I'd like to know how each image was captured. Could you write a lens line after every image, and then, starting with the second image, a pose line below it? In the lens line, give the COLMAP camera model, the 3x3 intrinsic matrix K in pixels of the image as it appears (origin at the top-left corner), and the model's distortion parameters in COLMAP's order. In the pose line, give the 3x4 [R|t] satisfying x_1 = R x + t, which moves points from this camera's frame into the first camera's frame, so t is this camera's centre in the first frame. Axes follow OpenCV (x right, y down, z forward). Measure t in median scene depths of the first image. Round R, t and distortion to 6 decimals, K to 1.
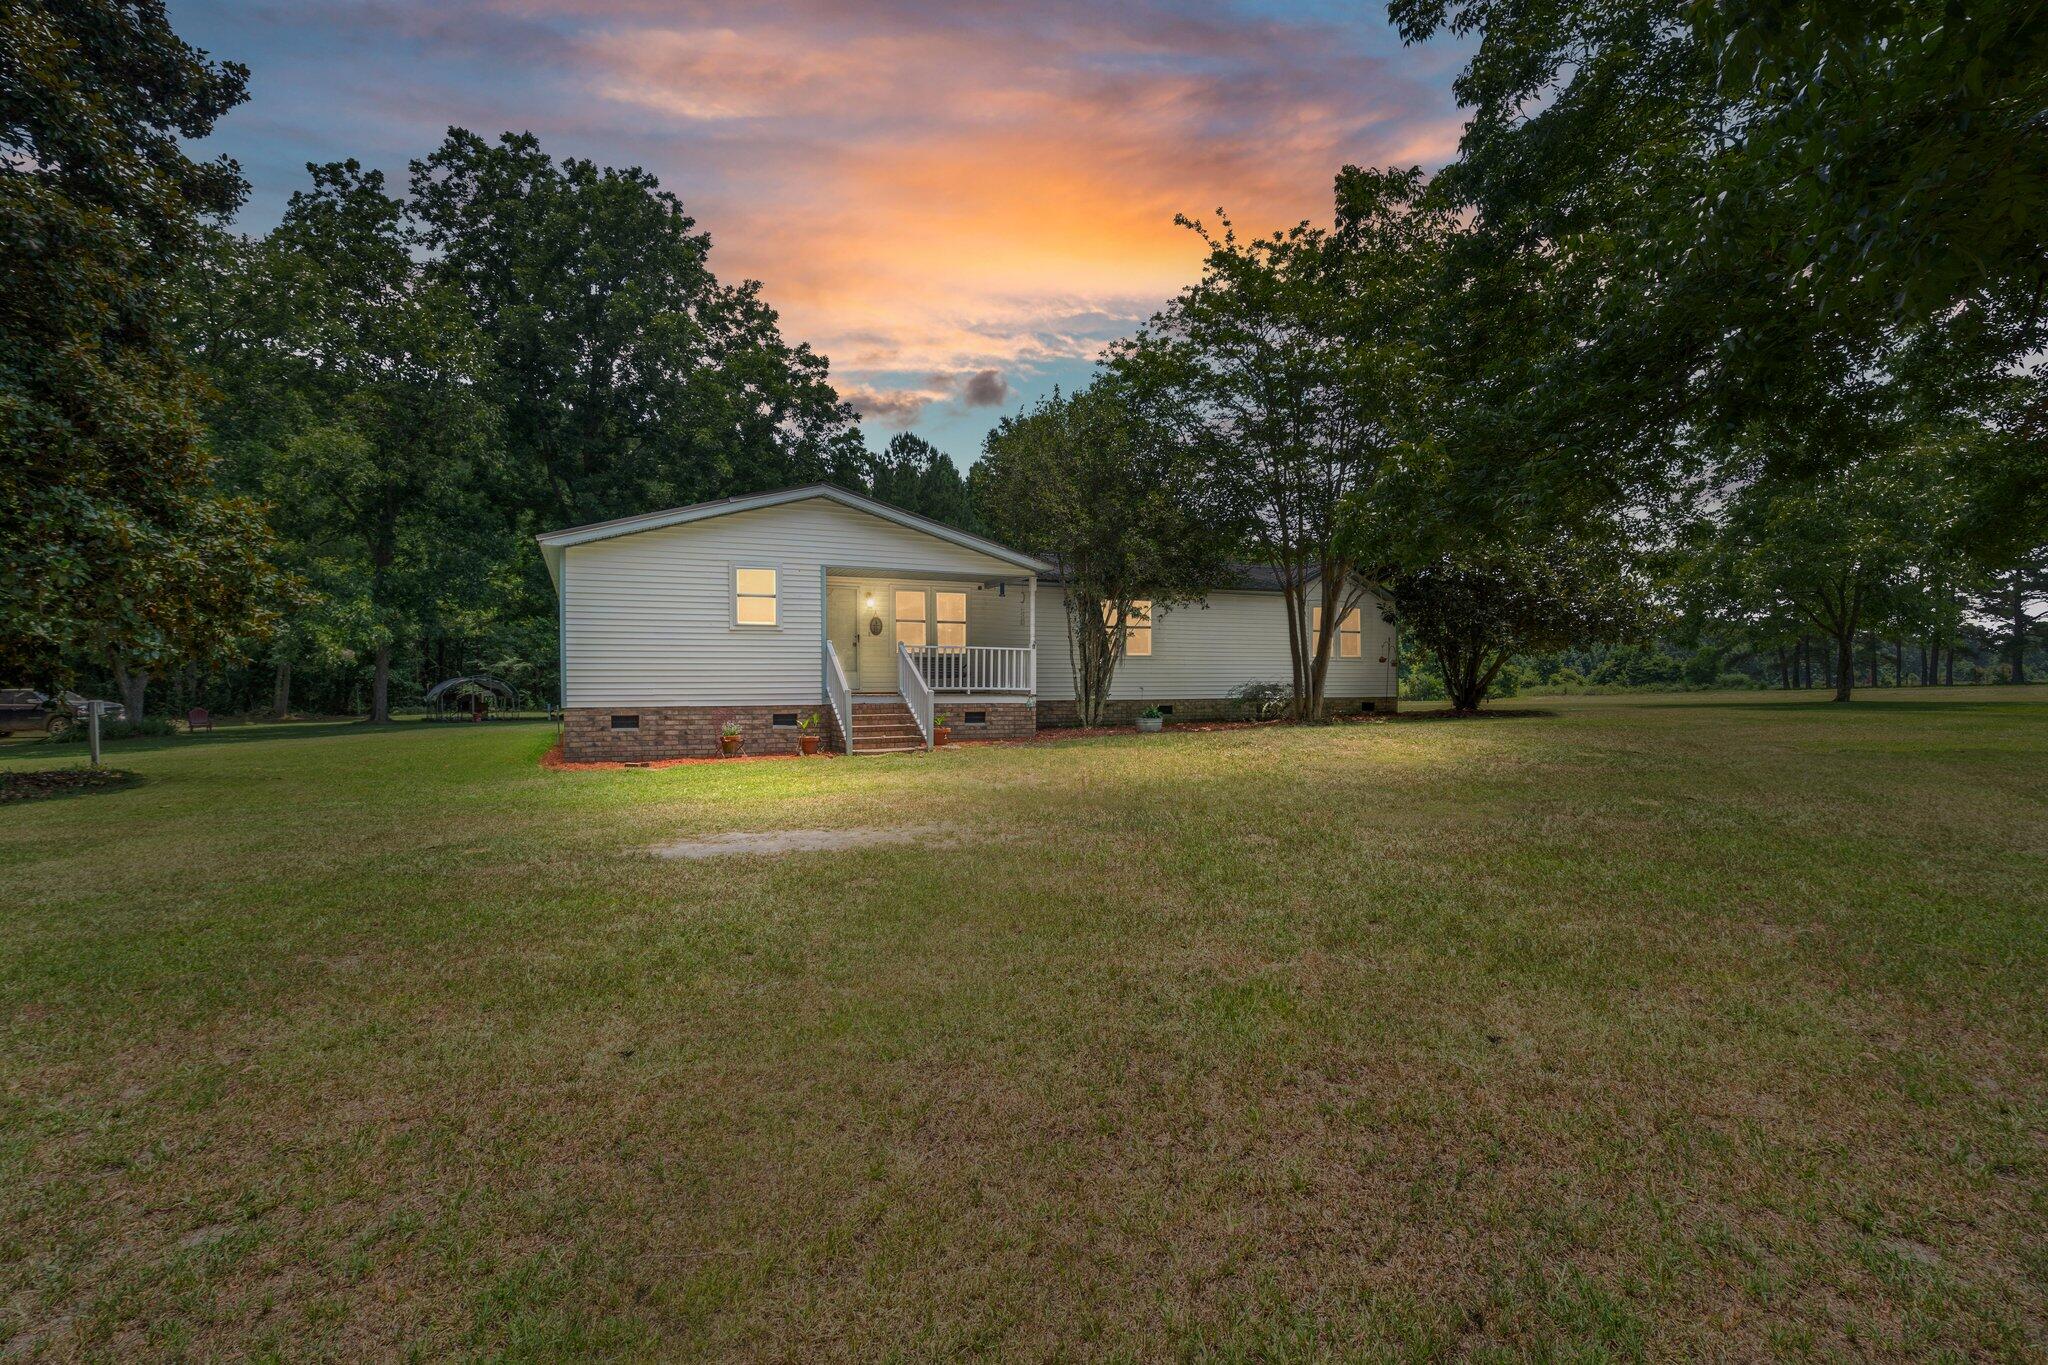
lens RADIAL K [[998.9, 0, 1027.0], [0, 998.9, 676.7], [0, 0, 1]] dist [-0.002281, -0.000356]
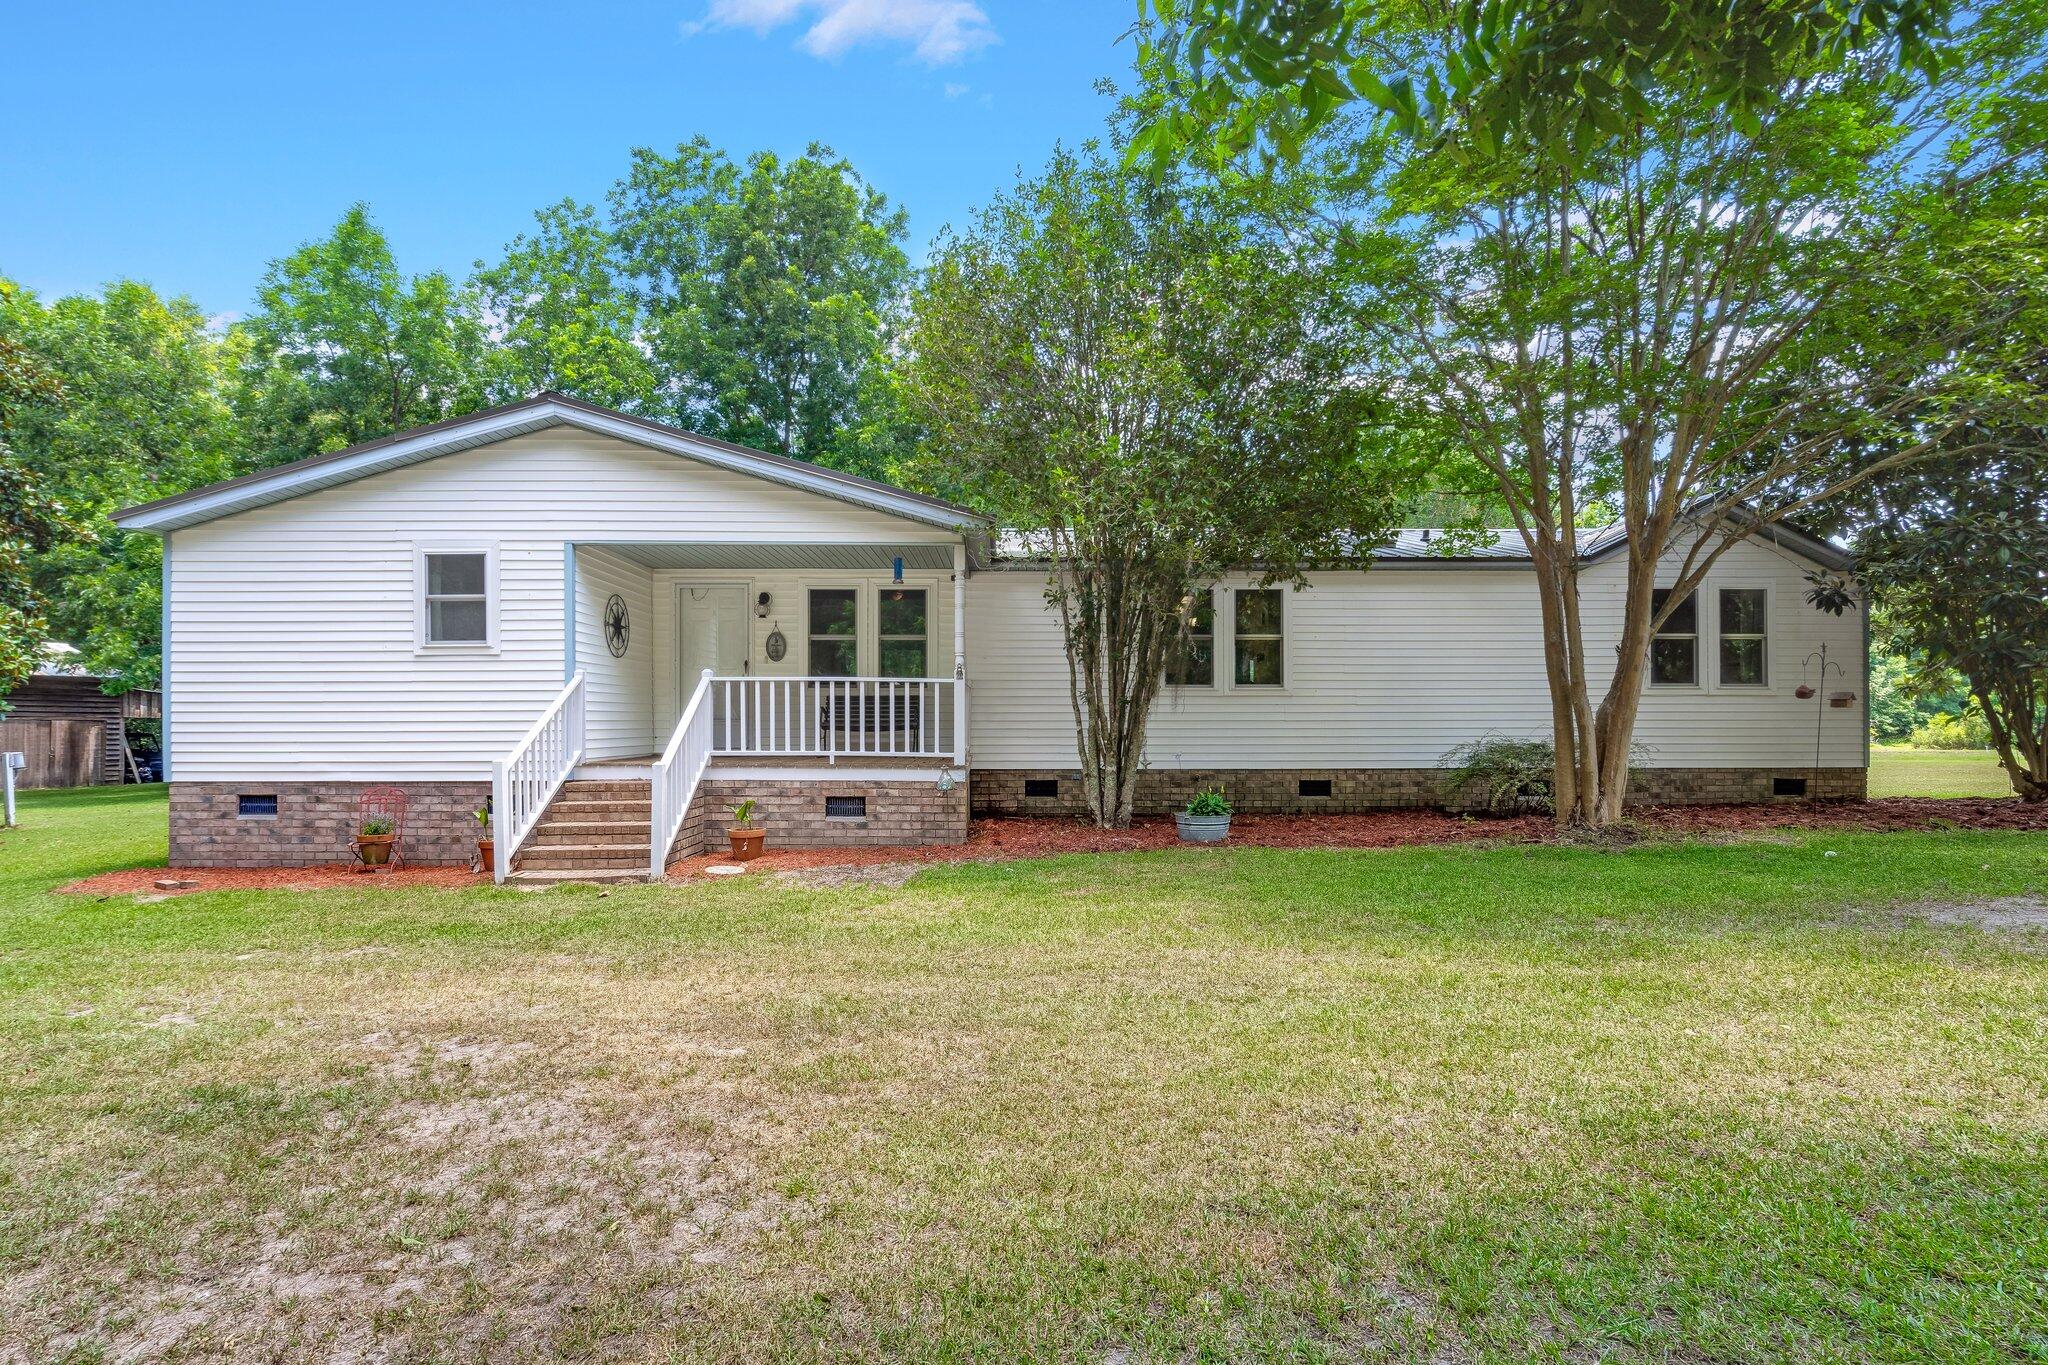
lens RADIAL K [[1007.8, 0, 1016.6], [0, 1007.8, 693.3], [0, 0, 1]] dist [-0.003098, -0.000366]
pose [[0.919203, -0.009232, -0.393675, 0.246340], [0.001769, 0.999812, -0.019315, -0.010066], [0.393779, 0.017058, 0.919047, 0.520267]]
